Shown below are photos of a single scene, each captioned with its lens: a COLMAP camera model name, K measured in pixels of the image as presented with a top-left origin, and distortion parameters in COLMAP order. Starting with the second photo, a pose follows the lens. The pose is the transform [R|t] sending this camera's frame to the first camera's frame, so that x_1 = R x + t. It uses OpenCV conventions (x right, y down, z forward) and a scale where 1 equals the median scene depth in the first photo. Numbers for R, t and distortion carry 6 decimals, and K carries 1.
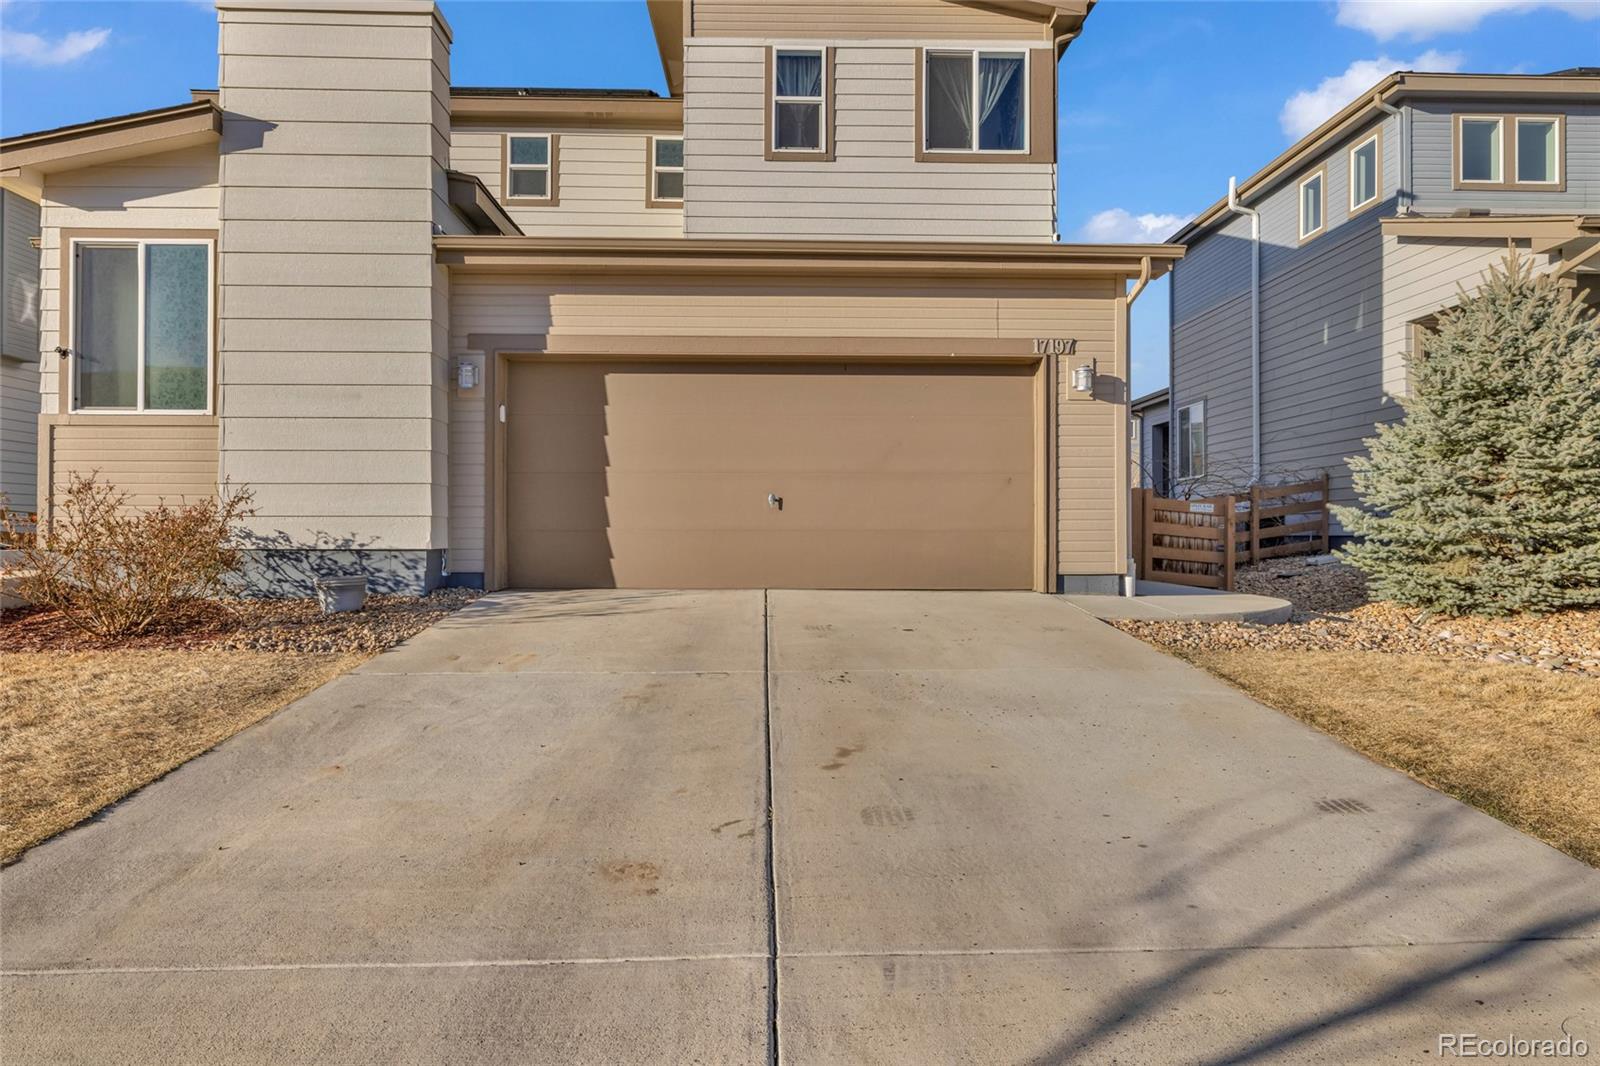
lens RADIAL K [[954.7, 0, 790.0], [0, 954.7, 529.7], [0, 0, 1]] dist [-0.002557, -0.000042]
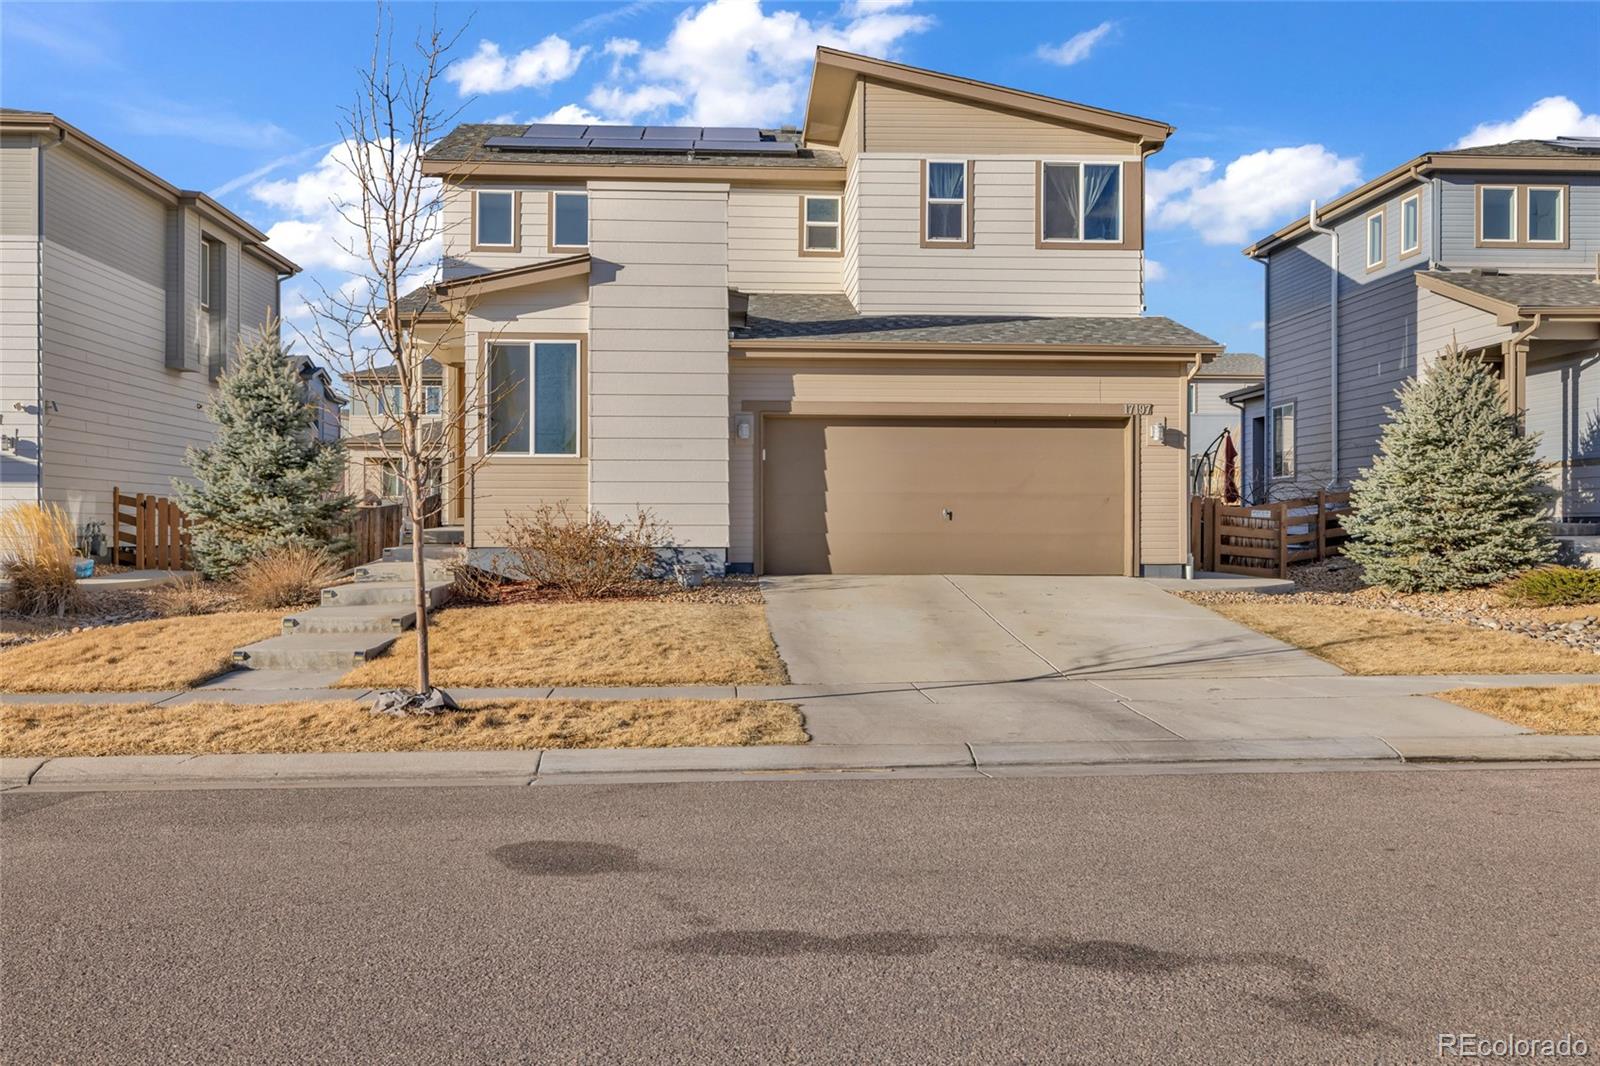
lens RADIAL K [[1512.4, 0, 801.7], [0, 1512.4, 530.7], [0, 0, 1]] dist [0.010068, 0.009390]
pose [[0.999464, -0.000191, 0.032741, -0.255199], [-0.000078, 0.999966, 0.008191, -0.019223], [-0.032741, -0.008190, 0.999430, -1.055437]]
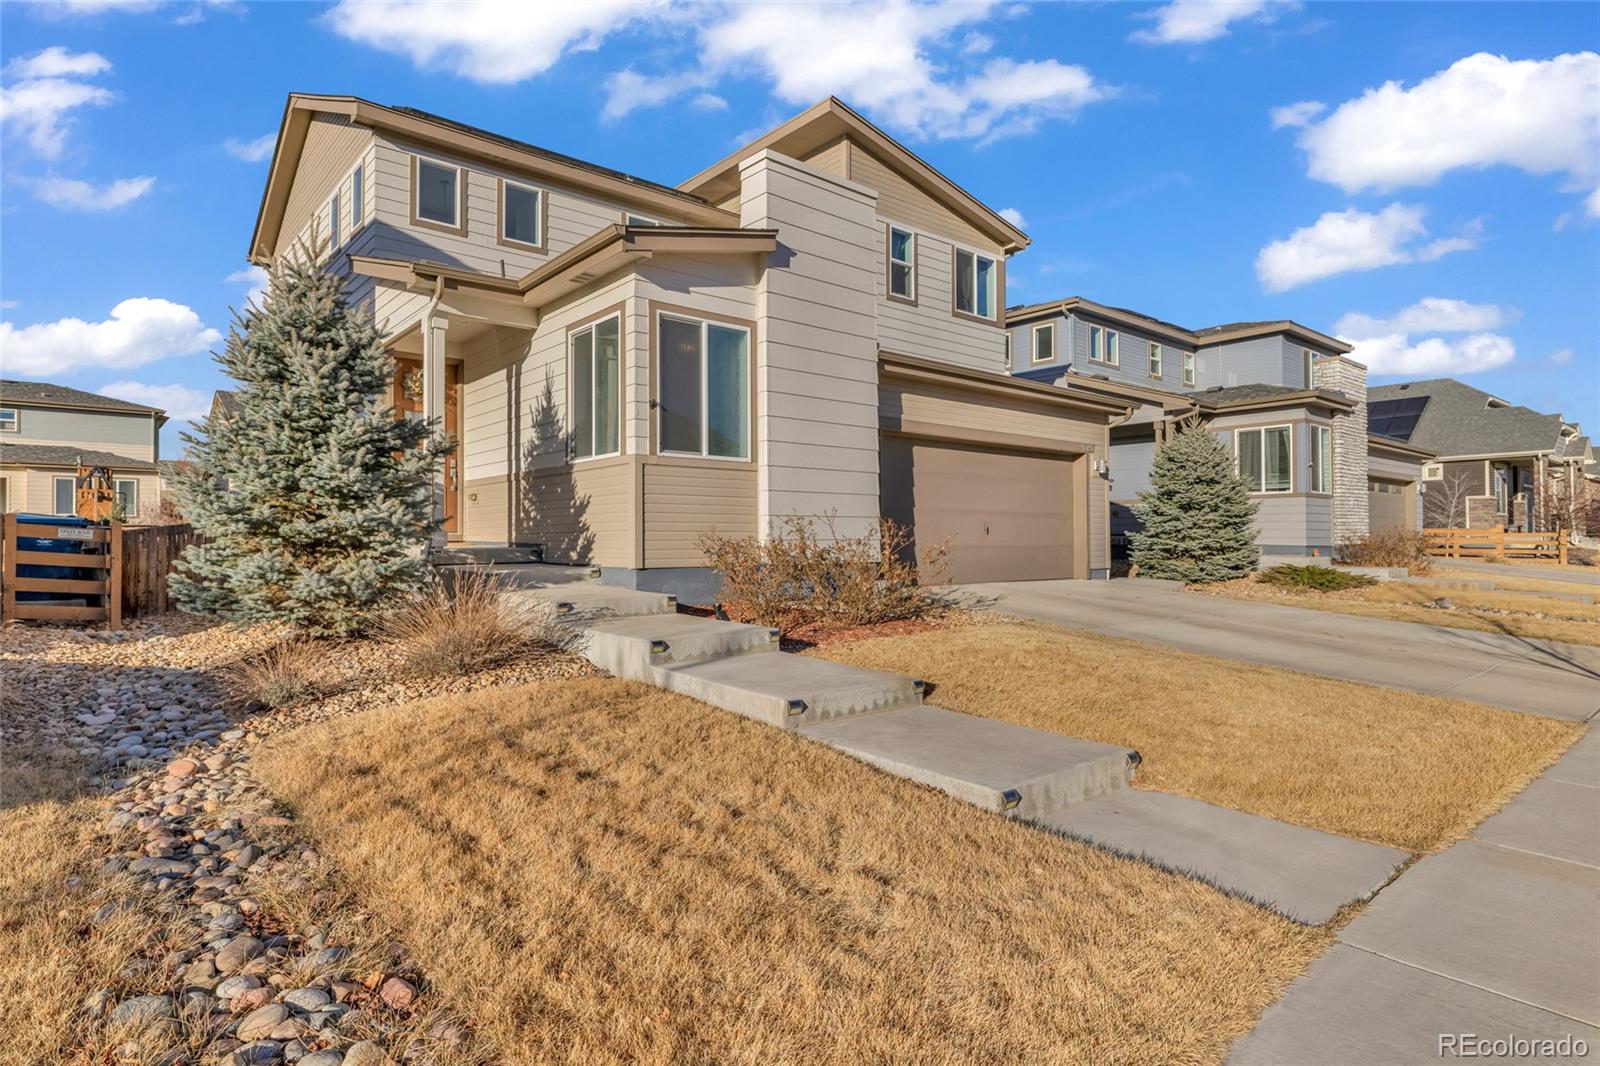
lens RADIAL K [[864.9, 0, 806.2], [0, 864.9, 536.5], [0, 0, 1]] dist [0.022264, 0.000487]
pose [[0.774732, -0.000731, 0.632290, -0.988981], [-0.000415, 0.999999, 0.001665, -0.015272], [-0.632290, -0.001552, 0.774730, 0.020601]]
